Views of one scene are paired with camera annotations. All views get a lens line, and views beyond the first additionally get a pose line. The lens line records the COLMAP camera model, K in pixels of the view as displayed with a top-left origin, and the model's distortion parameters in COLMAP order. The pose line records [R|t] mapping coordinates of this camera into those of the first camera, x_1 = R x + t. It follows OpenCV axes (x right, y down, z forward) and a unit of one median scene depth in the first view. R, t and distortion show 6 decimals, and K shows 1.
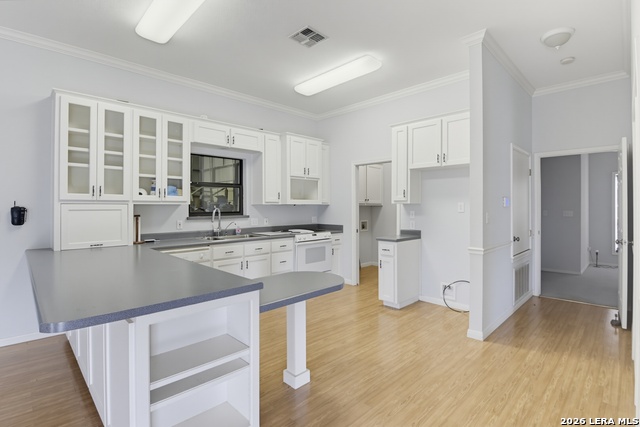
lens RADIAL K [[309.0, 0, 320.4], [0, 309.0, 208.5], [0, 0, 1]] dist [-0.020080, -0.000539]
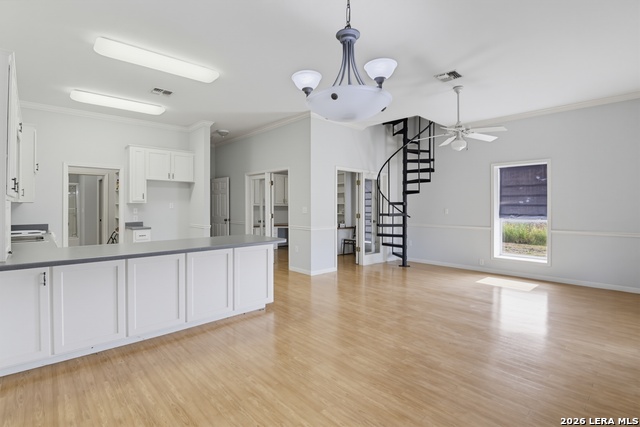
lens RADIAL K [[309.0, 0, 320.4], [0, 309.0, 208.5], [0, 0, 1]] dist [-0.020080, -0.000539]
pose [[0.025228, -0.011314, 0.999618, -1.158128], [0.004448, 0.999927, 0.011205, -0.002120], [-0.999672, 0.004164, 0.025276, 0.135260]]
